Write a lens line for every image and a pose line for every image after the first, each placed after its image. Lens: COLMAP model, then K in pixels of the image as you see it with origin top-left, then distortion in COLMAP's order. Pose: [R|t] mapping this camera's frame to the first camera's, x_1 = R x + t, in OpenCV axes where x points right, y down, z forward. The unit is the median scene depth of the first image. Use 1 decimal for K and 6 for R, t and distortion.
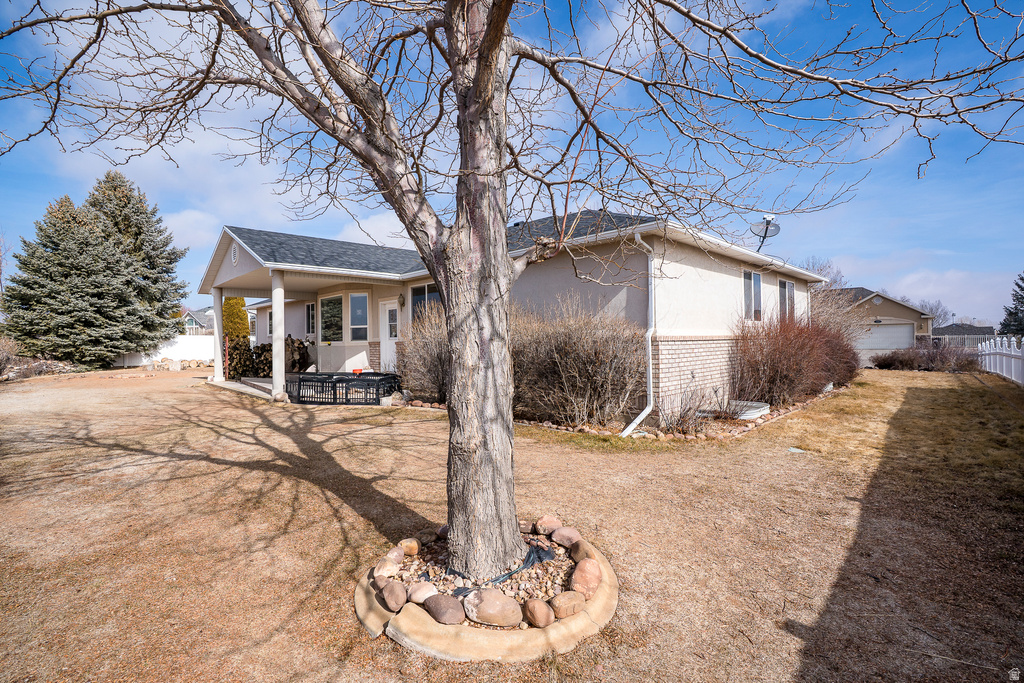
lens RADIAL K [[473.9, 0, 505.5], [0, 473.9, 338.7], [0, 0, 1]] dist [-0.019278, 0.000774]
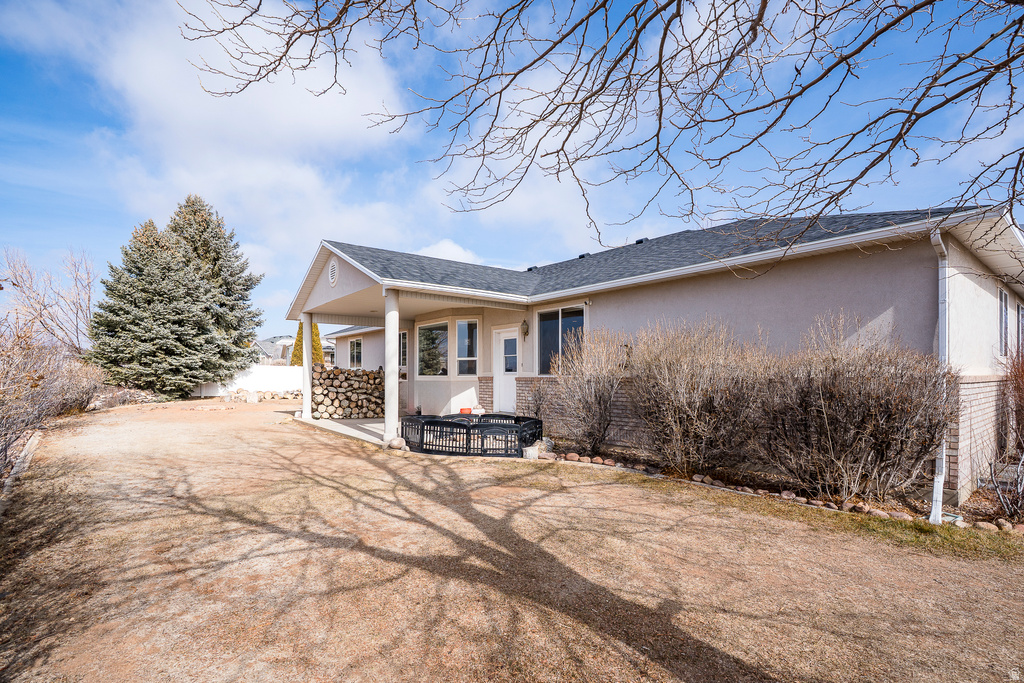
lens RADIAL K [[475.3, 0, 512.6], [0, 475.3, 378.8], [0, 0, 1]] dist [-0.052086, 0.000065]
pose [[0.997023, 0.017418, -0.075113, -0.123356], [-0.016428, 0.999770, 0.013778, -0.001570], [0.075336, -0.012503, 0.997080, 0.111574]]
